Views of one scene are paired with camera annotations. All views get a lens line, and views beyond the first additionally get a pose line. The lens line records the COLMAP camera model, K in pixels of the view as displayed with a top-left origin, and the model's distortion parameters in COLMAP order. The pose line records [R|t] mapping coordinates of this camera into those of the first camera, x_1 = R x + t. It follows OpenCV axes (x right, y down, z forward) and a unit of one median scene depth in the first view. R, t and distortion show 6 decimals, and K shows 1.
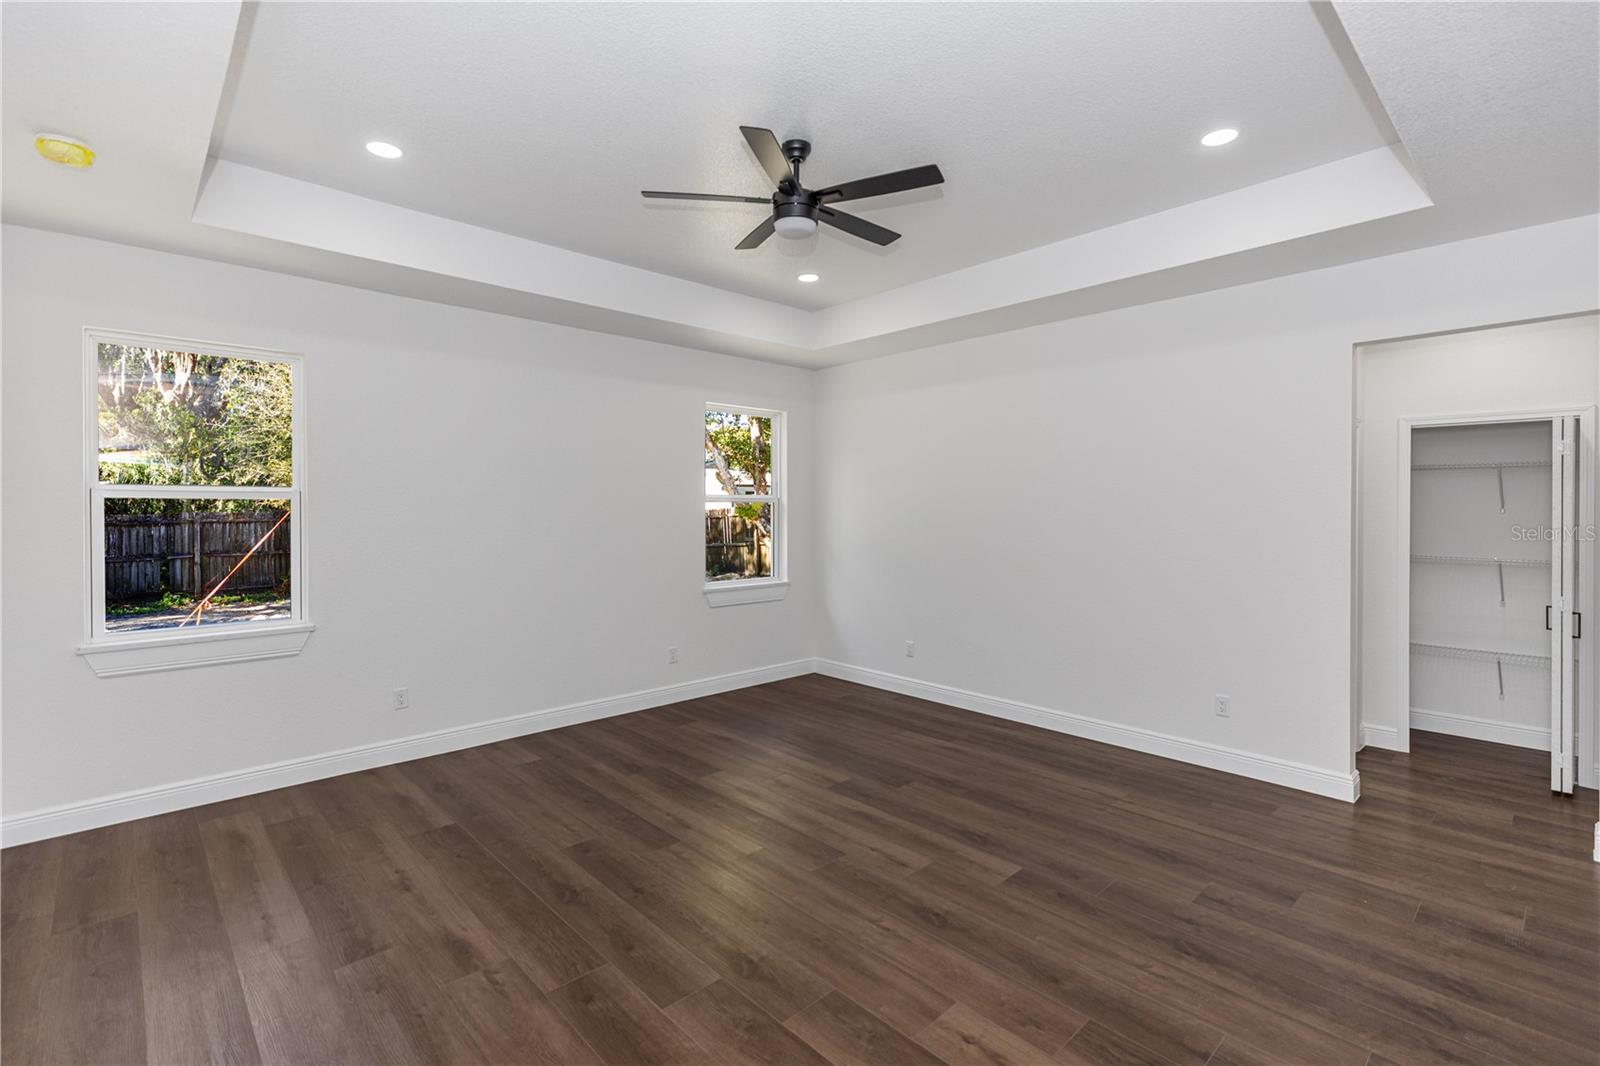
lens RADIAL K [[734.6, 0, 805.4], [0, 734.6, 515.6], [0, 0, 1]] dist [0.004776, 0.000071]
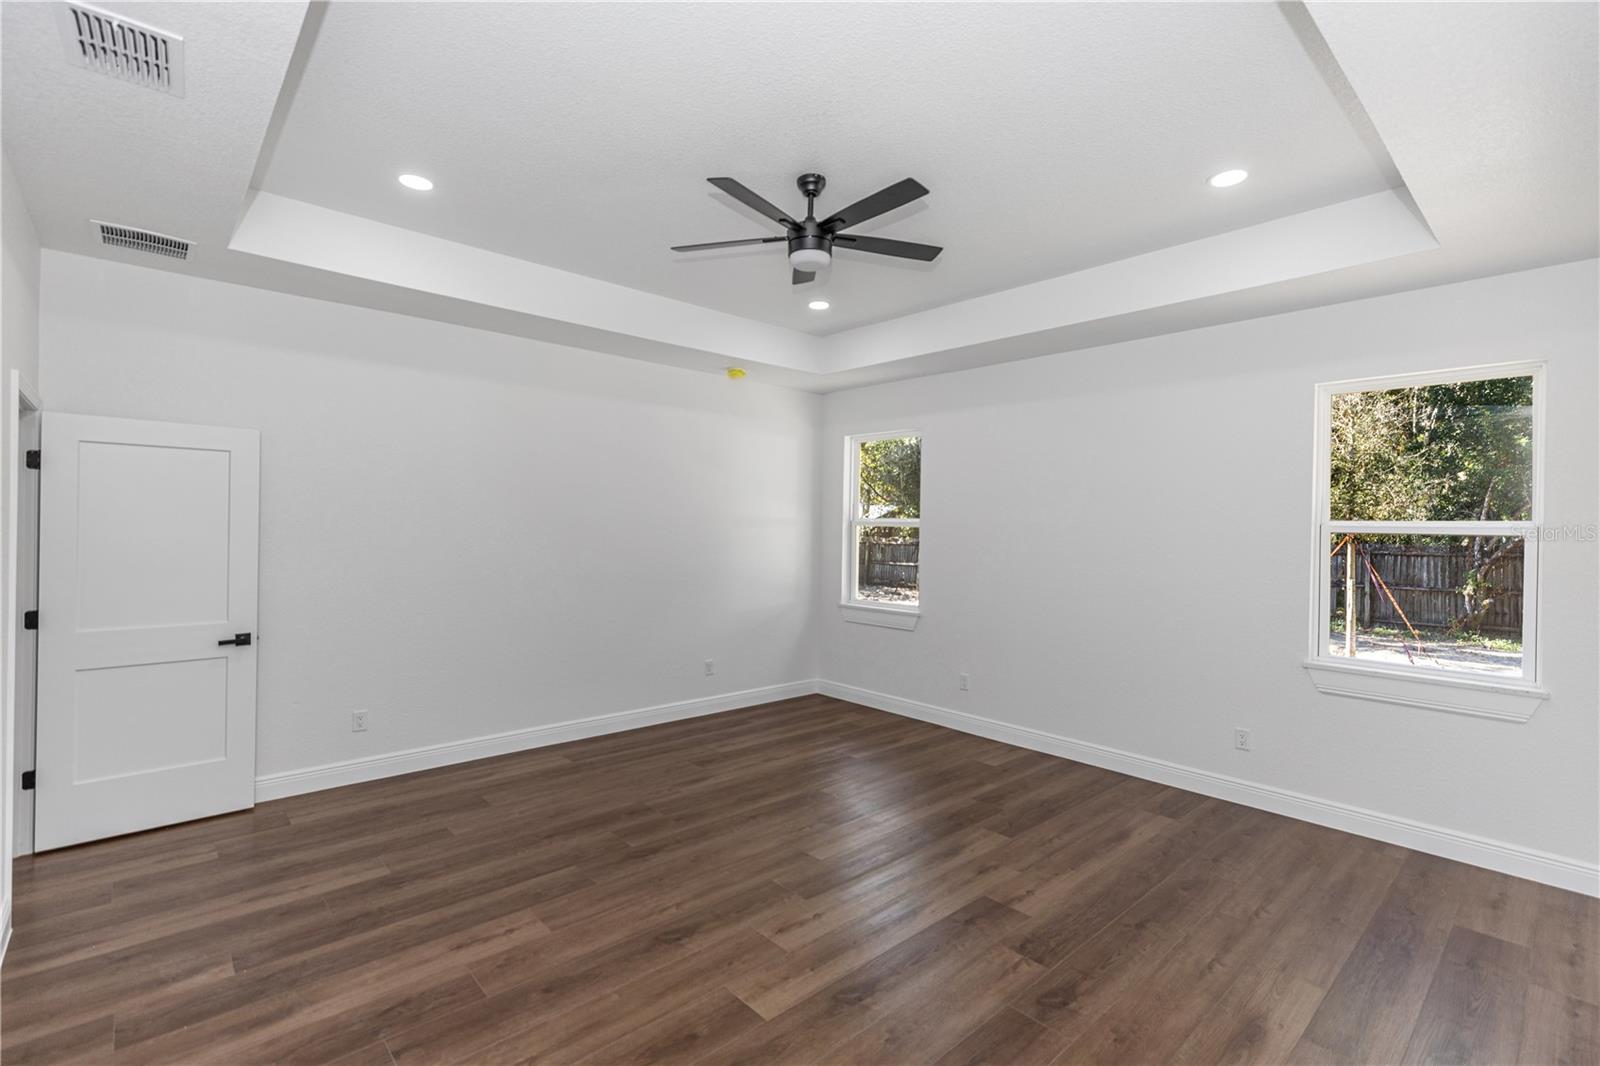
lens RADIAL K [[721.6, 0, 805.7], [0, 721.6, 526.2], [0, 0, 1]] dist [0.001648, -0.000021]
pose [[-0.012681, -0.001557, -0.999918, 0.997389], [-0.030332, 0.999539, -0.001172, -0.021598], [0.999459, 0.030315, -0.012722, 1.002776]]
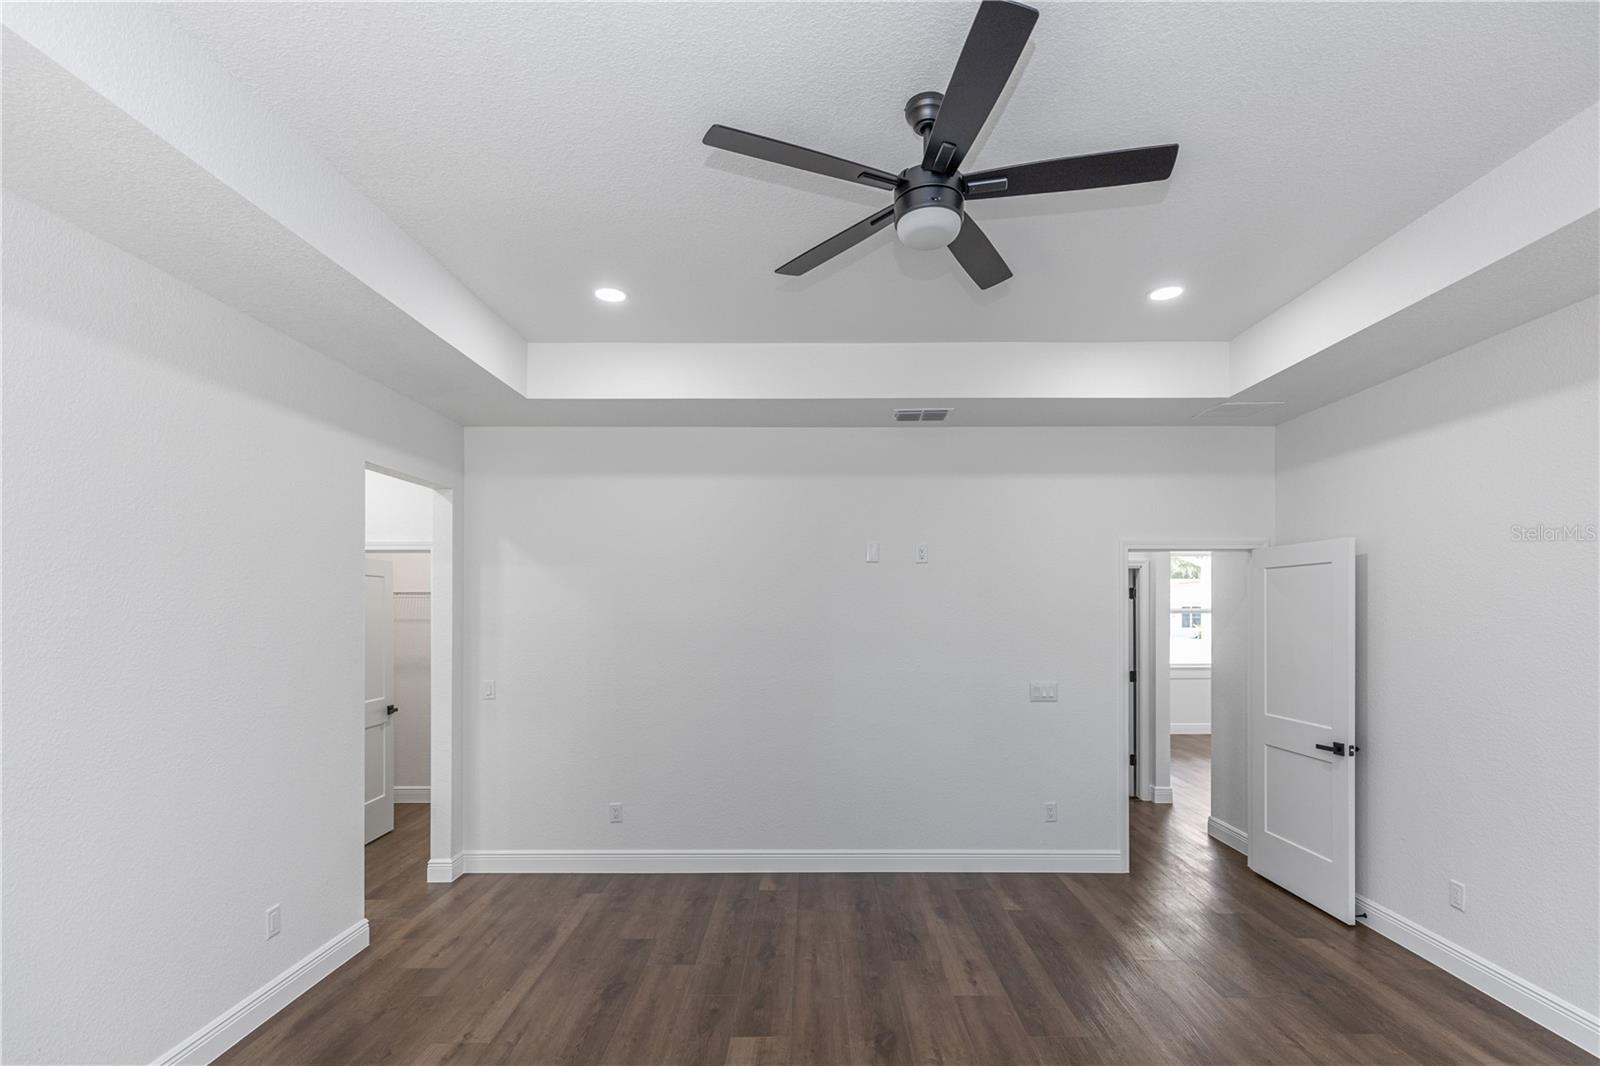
lens RADIAL K [[744.6, 0, 811.2], [0, 744.6, 605.7], [0, 0, 1]] dist [0.000701, -0.000051]
pose [[-0.726335, 0.003593, 0.687332, -0.396875], [0.008275, 0.999960, 0.003517, -0.054842], [-0.687291, 0.008243, -0.726335, 1.547679]]
